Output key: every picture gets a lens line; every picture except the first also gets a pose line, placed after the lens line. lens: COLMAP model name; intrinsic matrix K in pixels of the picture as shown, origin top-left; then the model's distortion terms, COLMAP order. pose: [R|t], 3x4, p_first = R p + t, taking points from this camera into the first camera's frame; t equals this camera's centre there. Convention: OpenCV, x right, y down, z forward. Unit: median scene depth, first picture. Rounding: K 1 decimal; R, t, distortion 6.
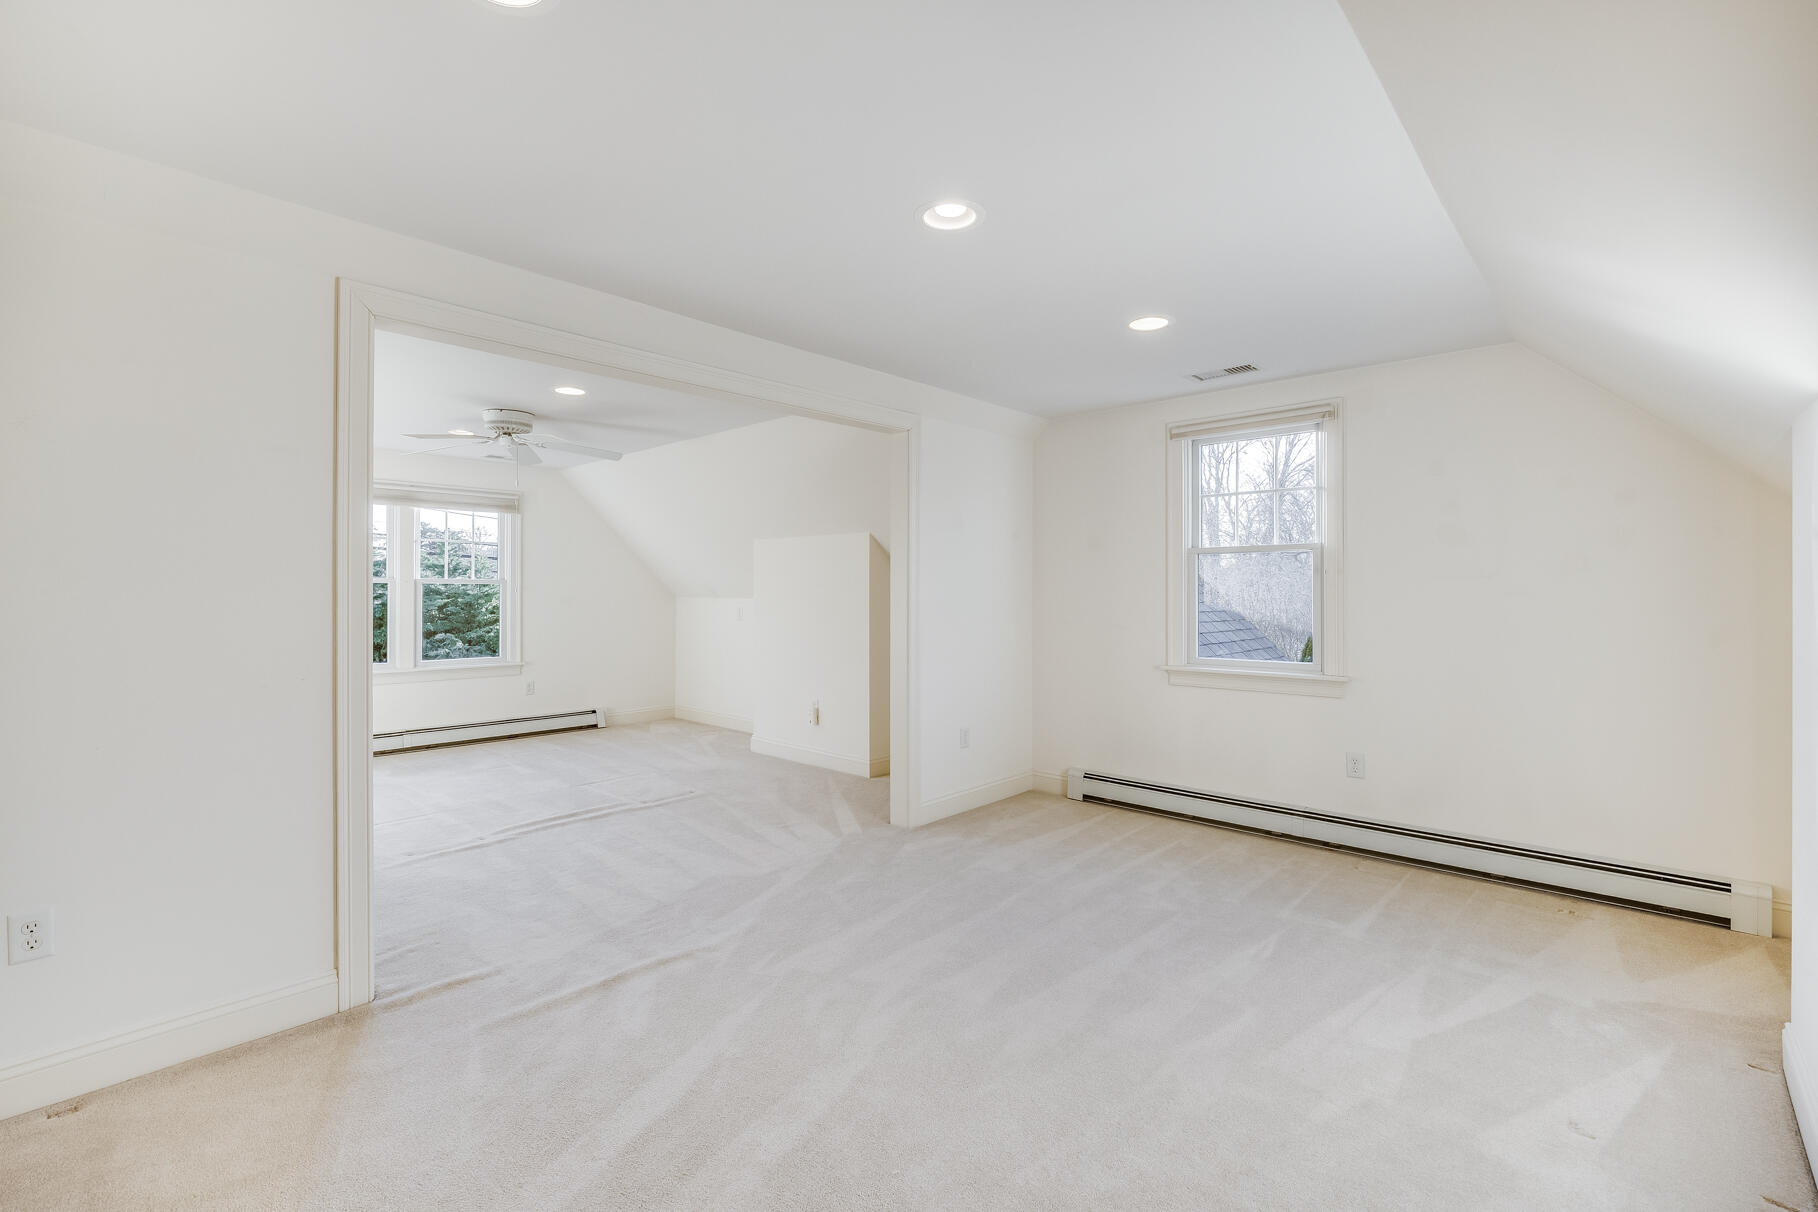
lens RADIAL K [[774.9, 0, 956.2], [0, 774.9, 594.4], [0, 0, 1]] dist [-0.000259, 0.000211]
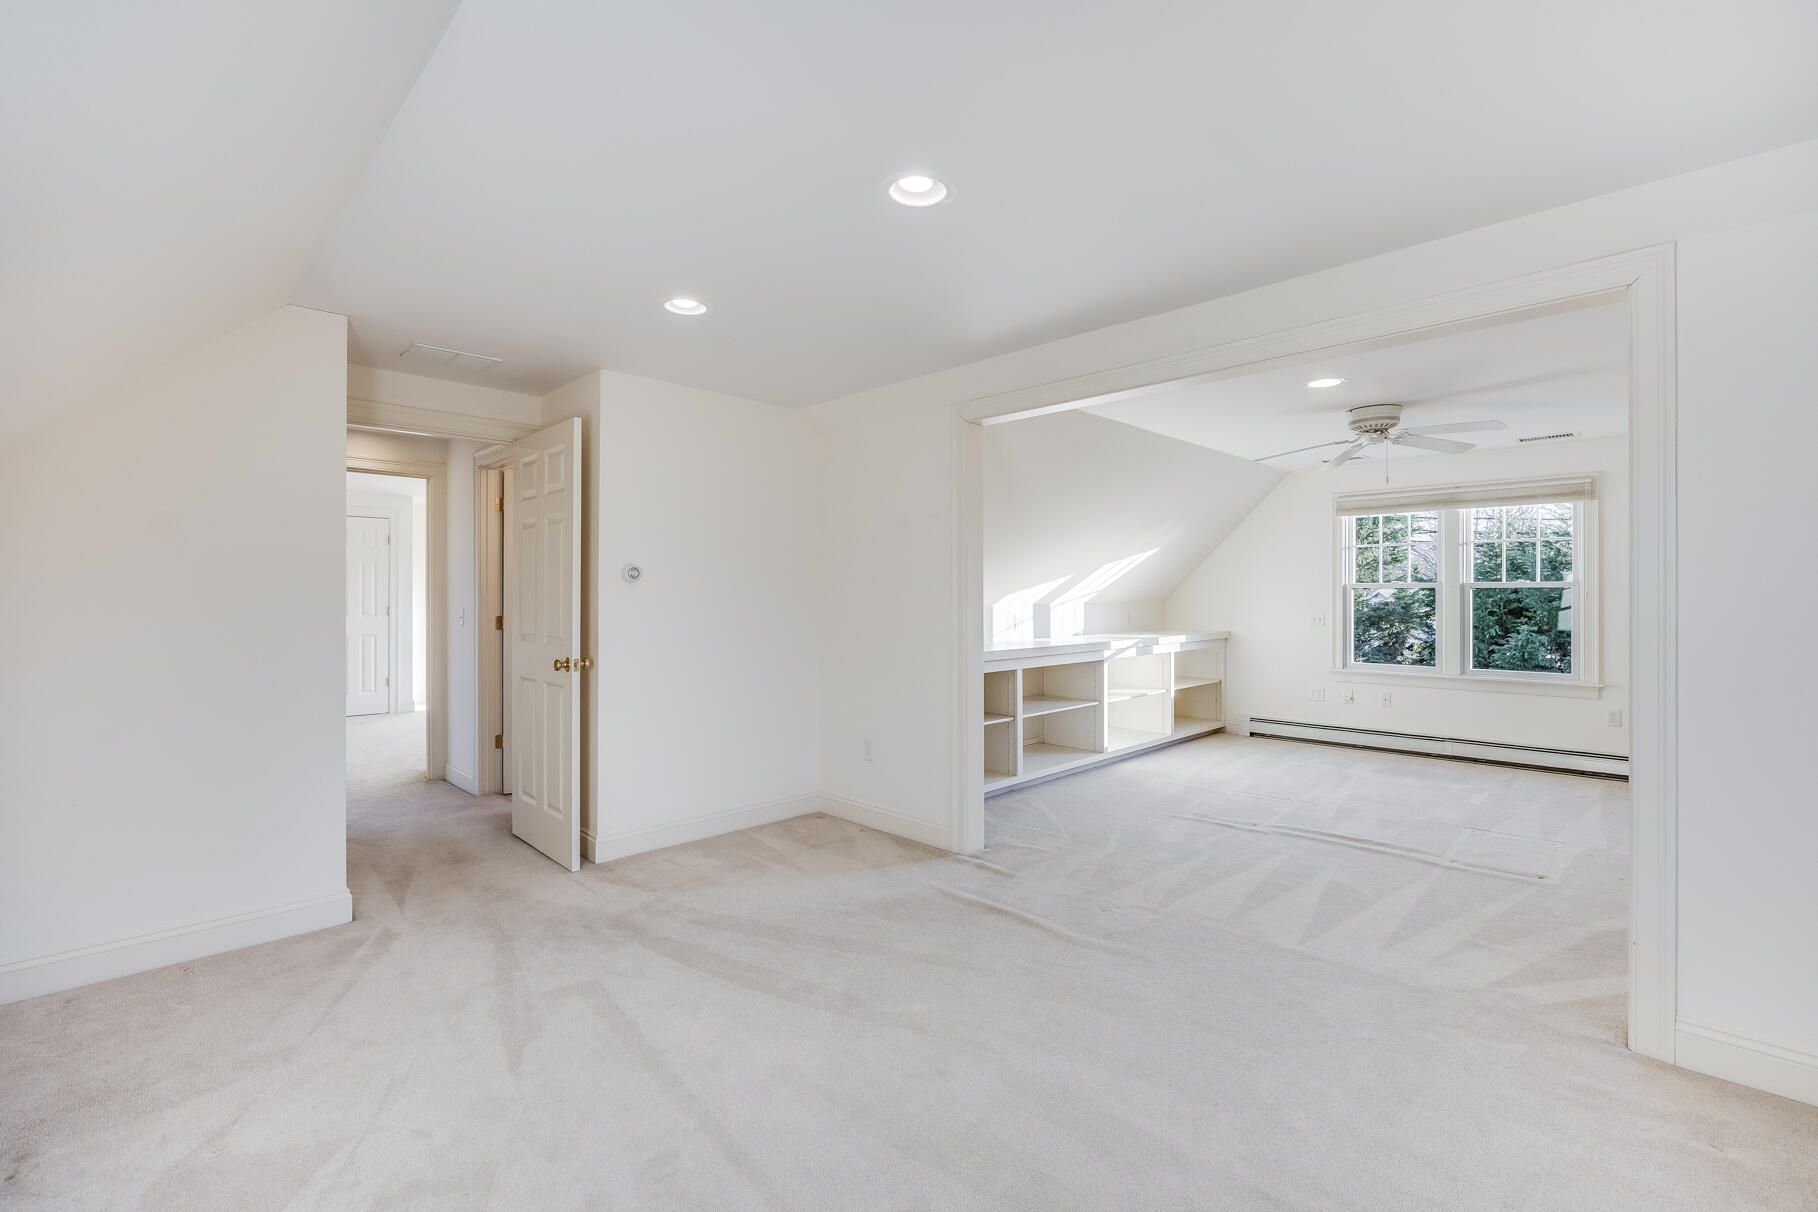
lens RADIAL K [[811.9, 0, 908.8], [0, 811.9, 599.5], [0, 0, 1]] dist [0.000579, 0.000246]
pose [[-0.056391, 0.003634, -0.998402, 0.353086], [0.001855, 0.999992, 0.003535, -0.004382], [0.998407, -0.001652, -0.056398, 0.371597]]
